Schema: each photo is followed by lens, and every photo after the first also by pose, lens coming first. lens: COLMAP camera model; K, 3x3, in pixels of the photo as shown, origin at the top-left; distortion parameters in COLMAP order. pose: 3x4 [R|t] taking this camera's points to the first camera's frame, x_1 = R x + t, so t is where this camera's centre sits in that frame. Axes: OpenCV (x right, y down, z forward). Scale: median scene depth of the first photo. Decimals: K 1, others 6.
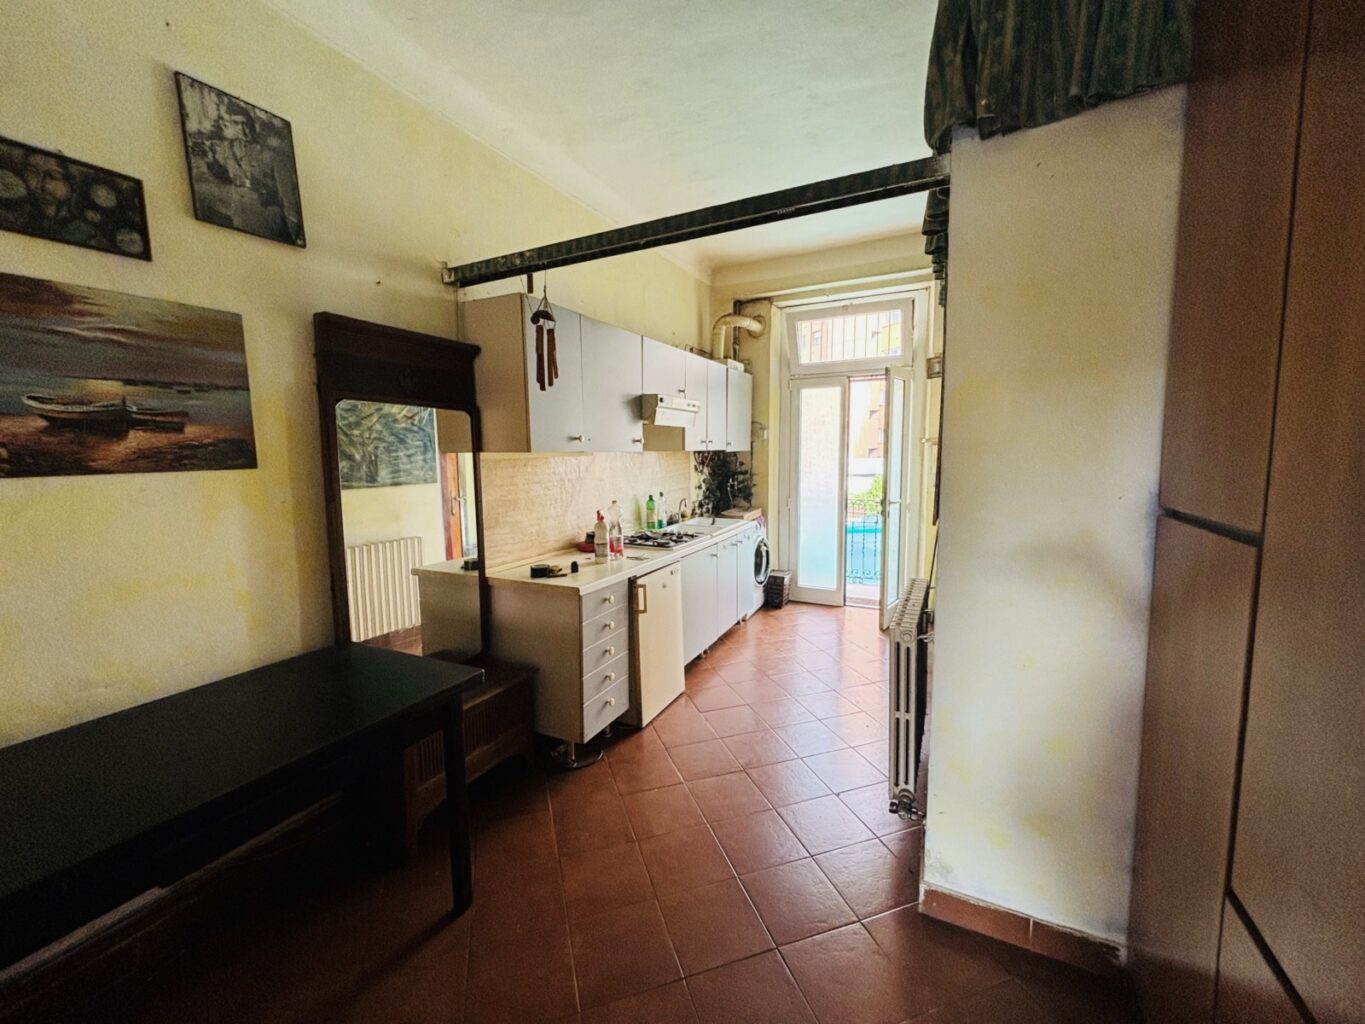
lens RADIAL K [[539.1, 0, 689.9], [0, 539.1, 515.5], [0, 0, 1]] dist [0.026489, -0.000012]
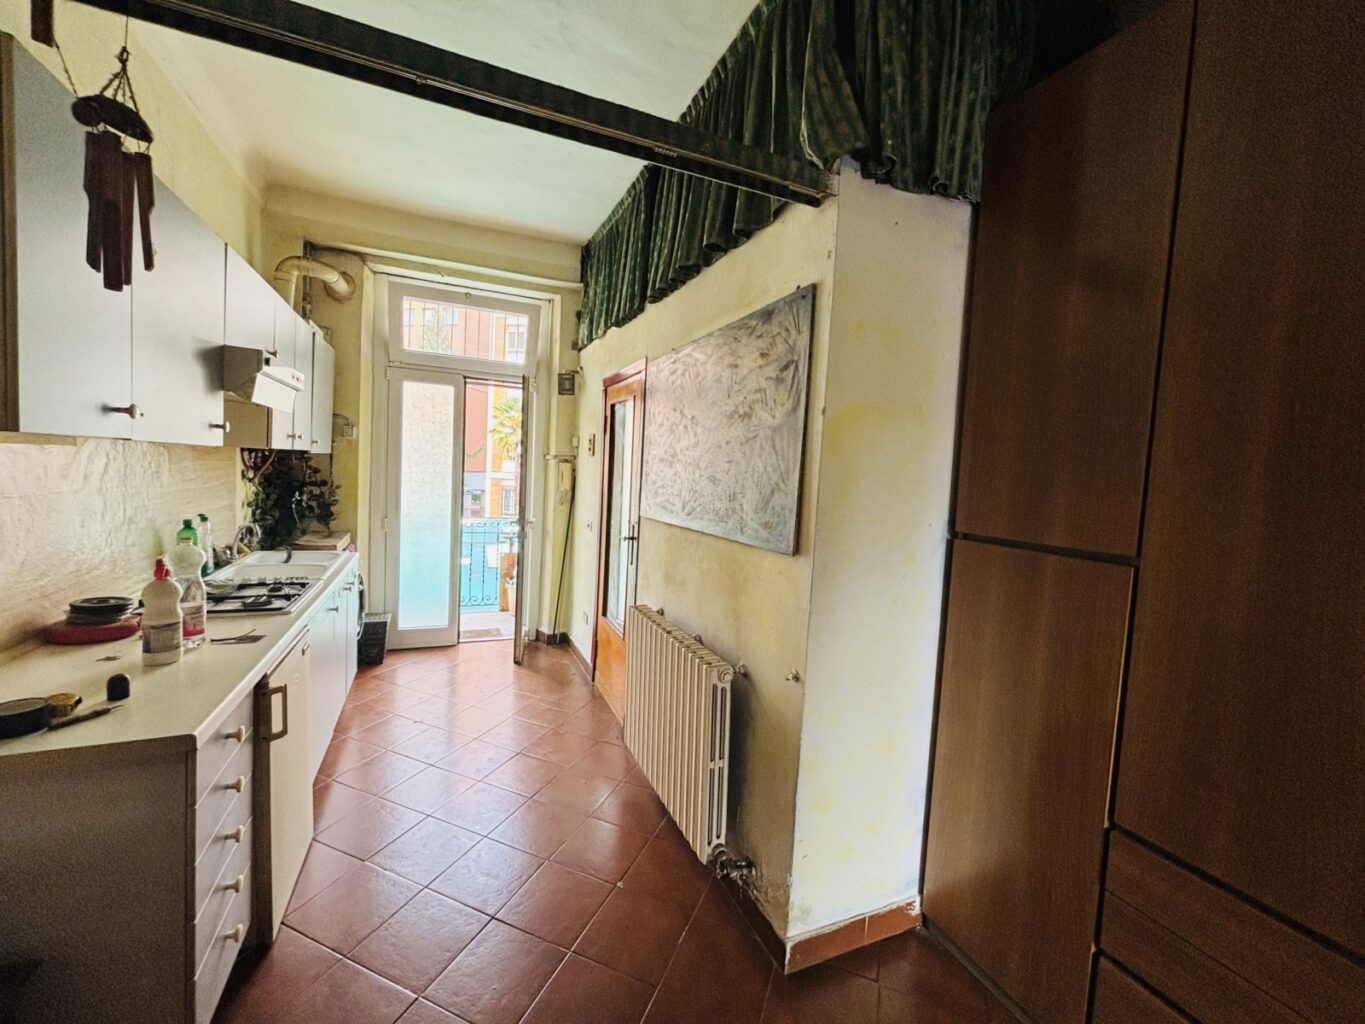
lens RADIAL K [[543.7, 0, 684.8], [0, 543.7, 509.4], [0, 0, 1]] dist [0.000104, 0.000222]
pose [[0.653709, -0.006181, 0.756721, -0.136606], [0.031469, 0.999324, -0.019023, -0.017676], [-0.756091, 0.036249, 0.653462, 0.179009]]
